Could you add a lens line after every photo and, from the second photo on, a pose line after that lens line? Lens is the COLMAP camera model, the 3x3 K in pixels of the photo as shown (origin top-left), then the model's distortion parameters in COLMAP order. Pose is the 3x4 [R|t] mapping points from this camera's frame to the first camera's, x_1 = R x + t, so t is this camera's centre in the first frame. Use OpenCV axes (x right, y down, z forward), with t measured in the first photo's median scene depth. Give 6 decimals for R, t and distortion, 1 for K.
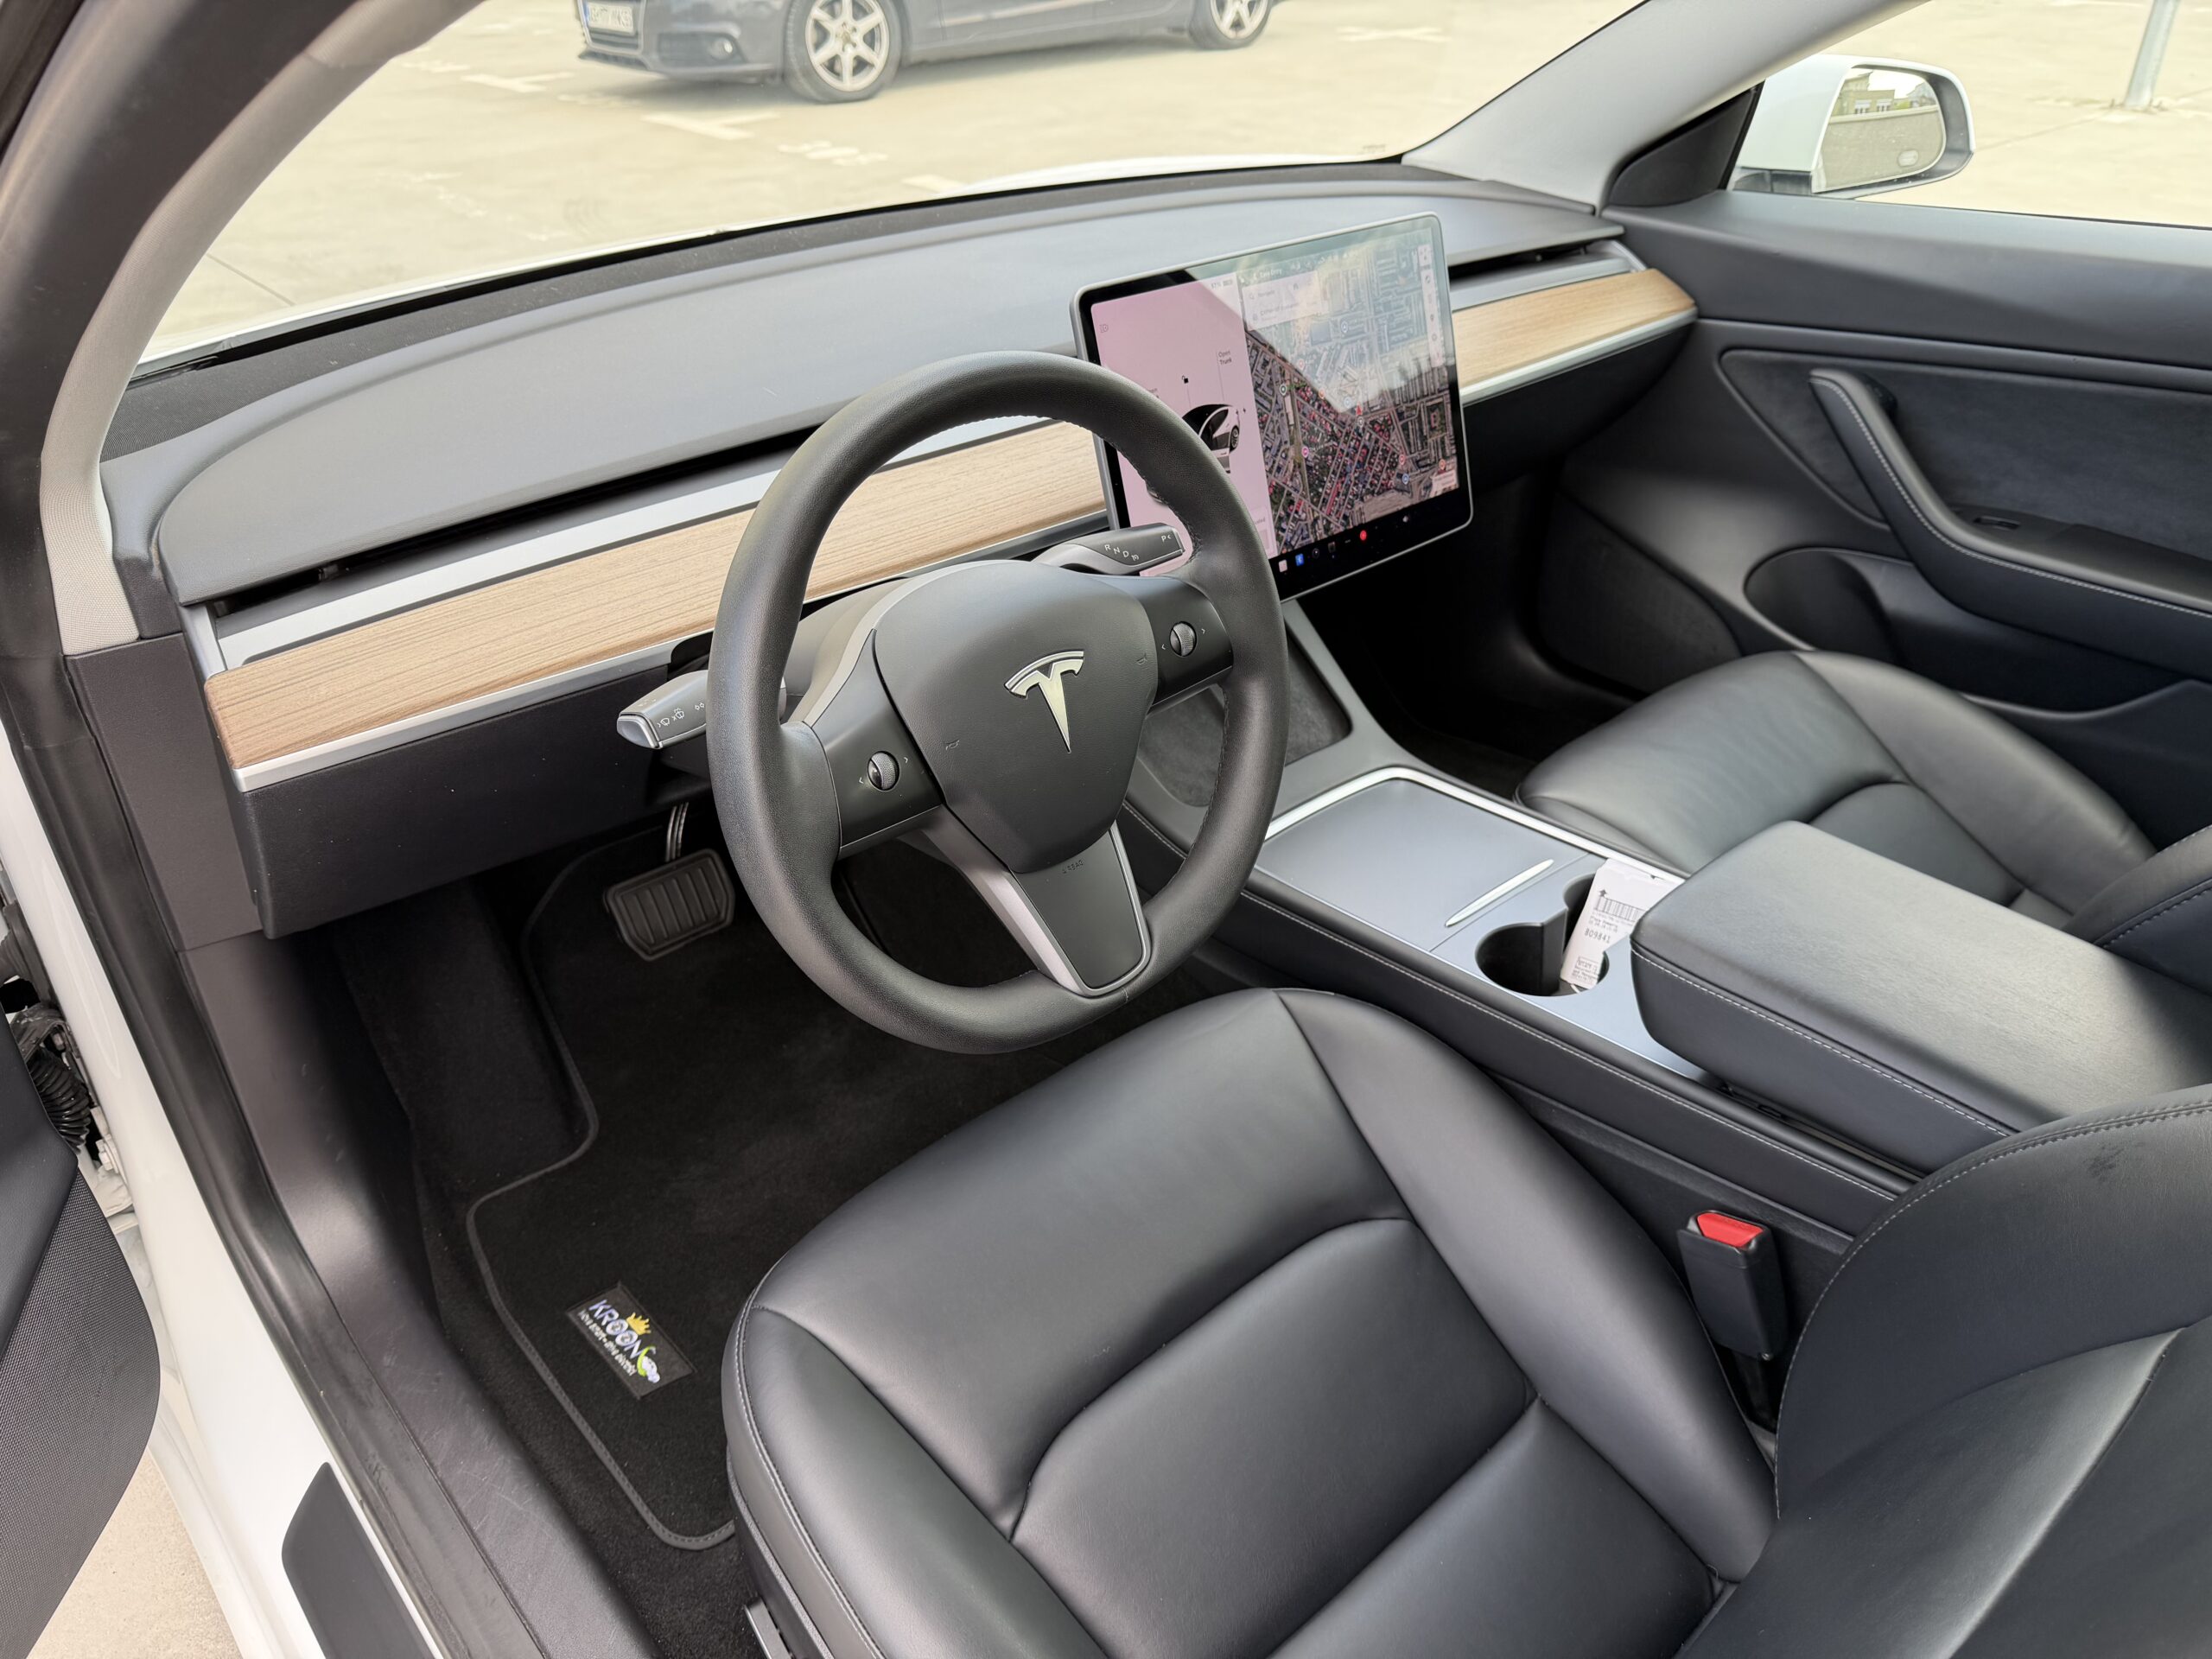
lens RADIAL K [[1569.8, 0, 1106.0], [0, 1569.8, 829.5], [0, 0, 1]] dist [0.106680, -0.208507]
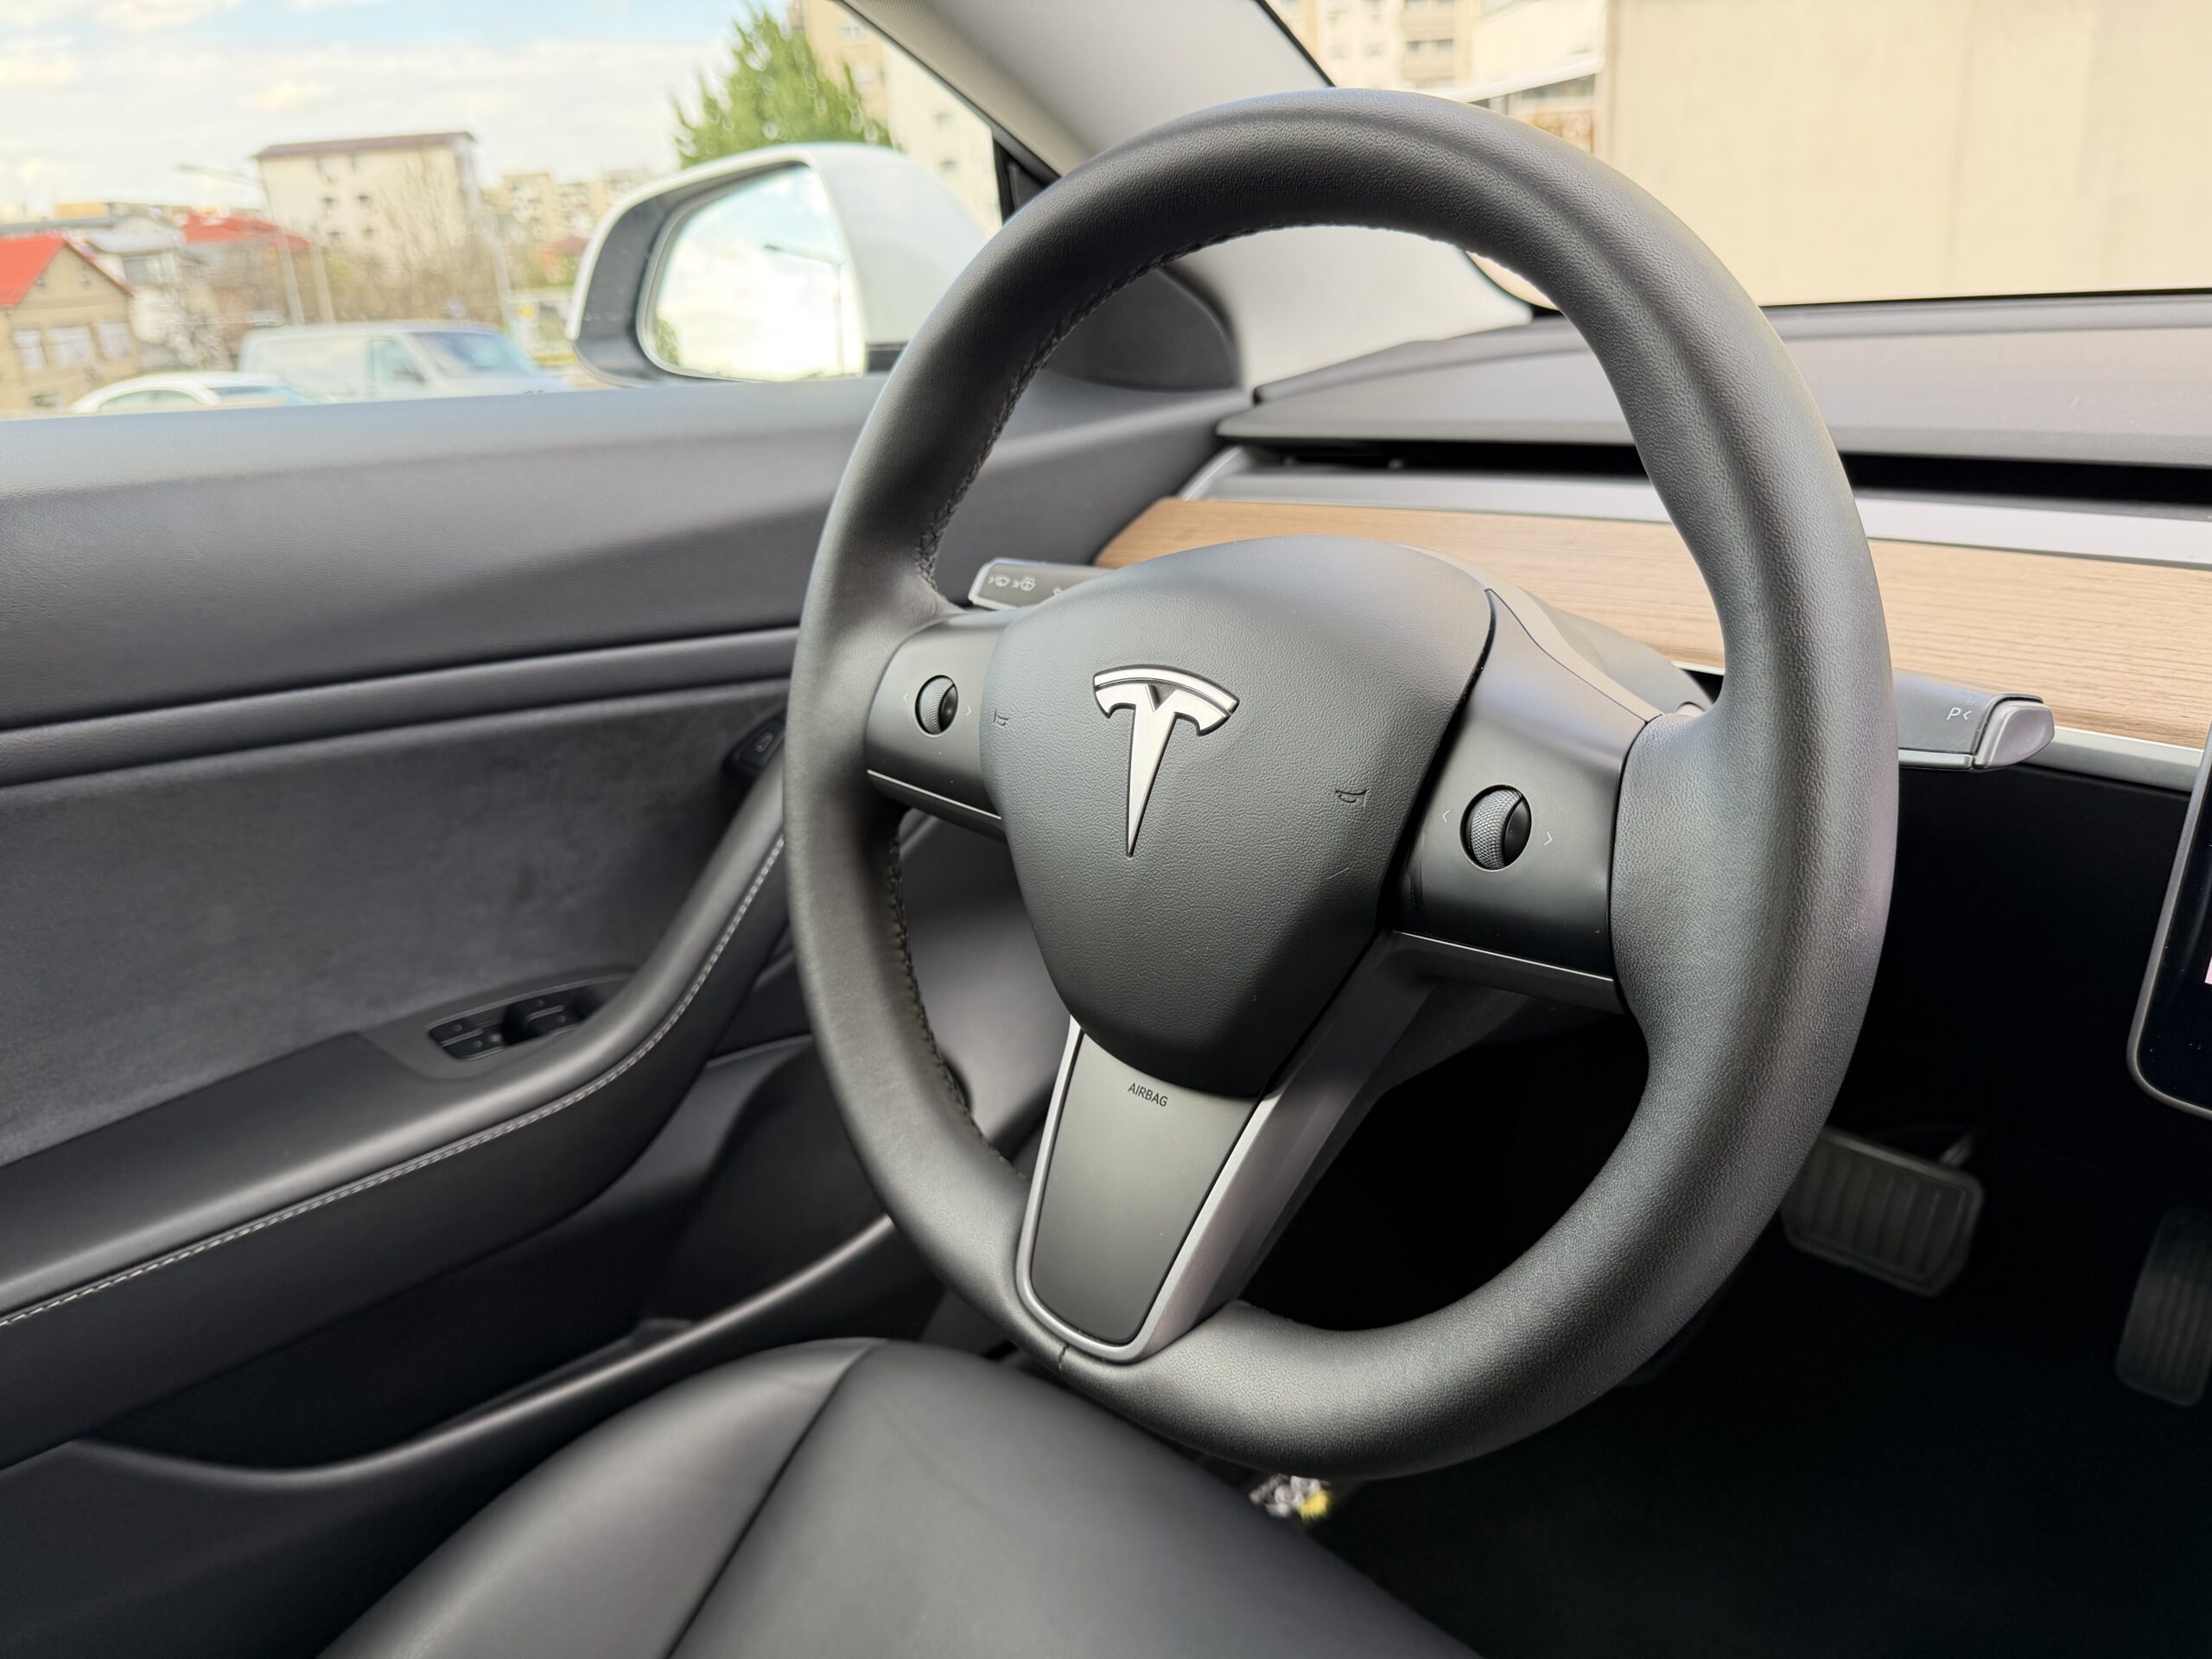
lens RADIAL K [[1589.2, 0, 1106.0], [0, 1589.2, 829.5], [0, 0, 1]] dist [0.010251, -0.048604]
pose [[0.034977, 0.356634, -0.933589, 0.322598], [-0.479533, 0.825587, 0.297411, -0.144136], [0.876826, 0.437285, 0.199894, 0.602790]]
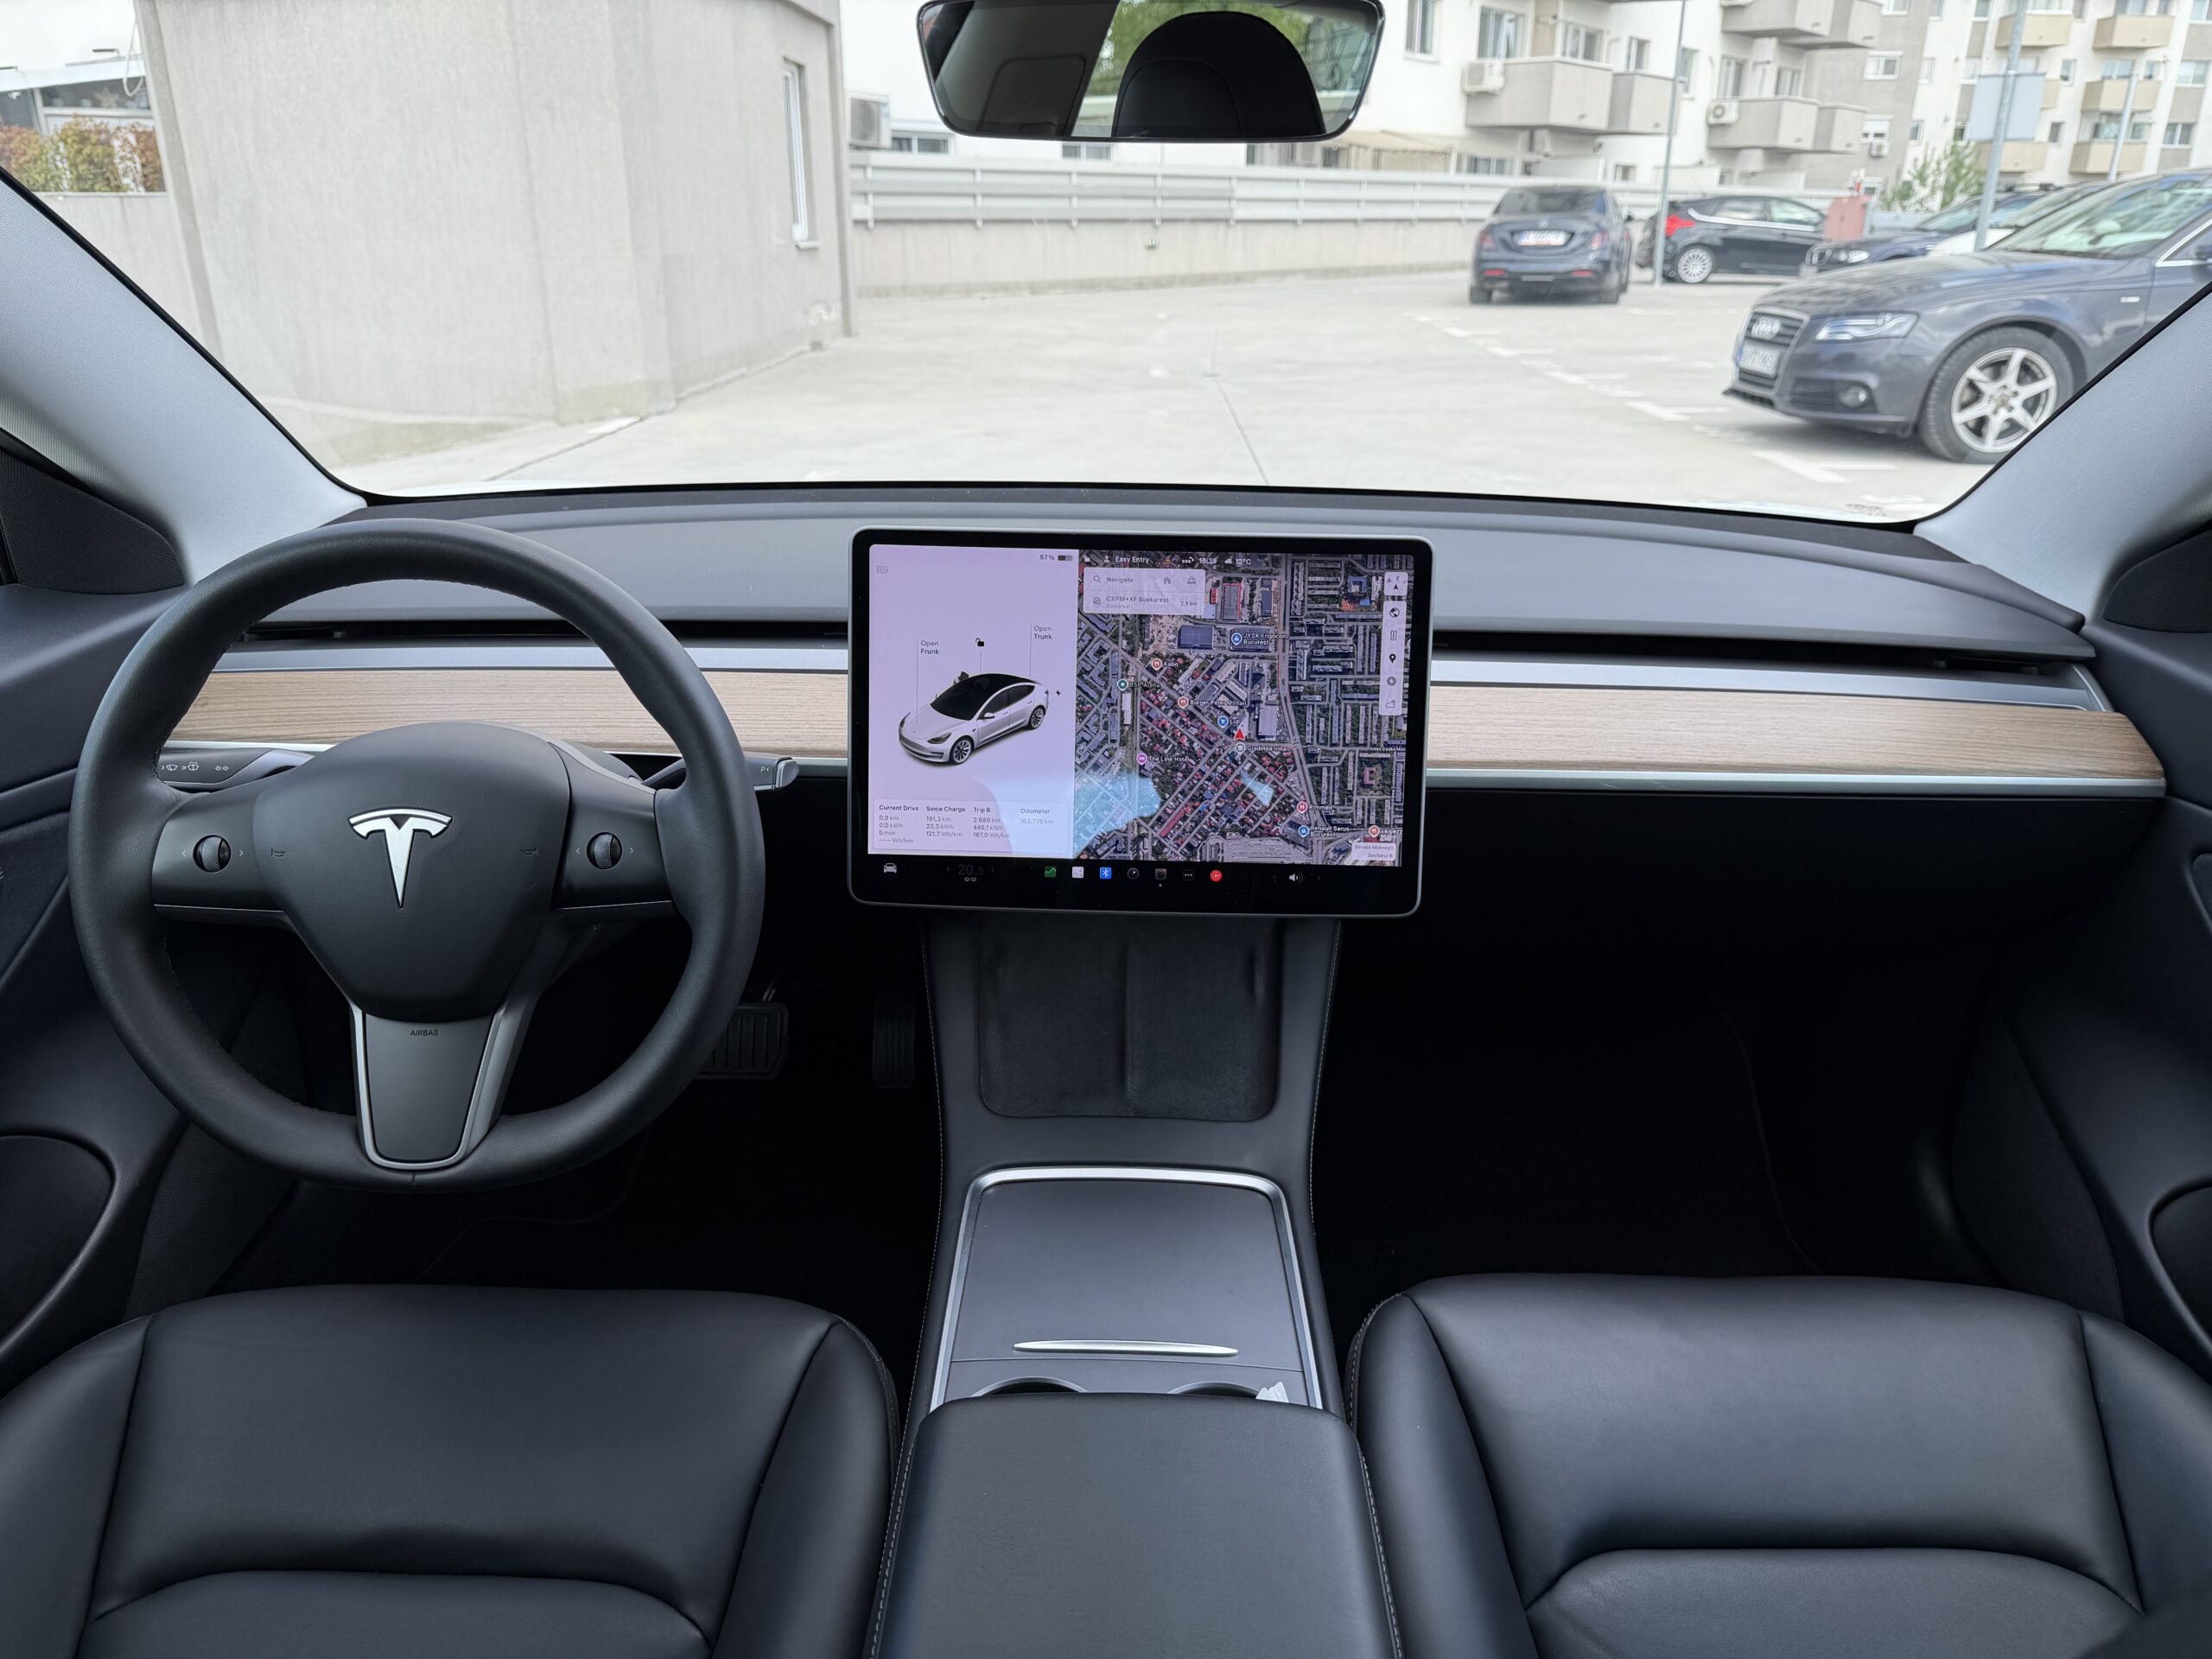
lens RADIAL K [[1540.0, 0, 1106.0], [0, 1540.0, 829.5], [0, 0, 1]] dist [0.069336, -0.108310]
pose [[0.727308, 0.265918, -0.632702, 0.631892], [-0.375570, 0.925813, -0.042619, -0.151782], [0.574431, 0.268621, 0.773222, 0.323960]]
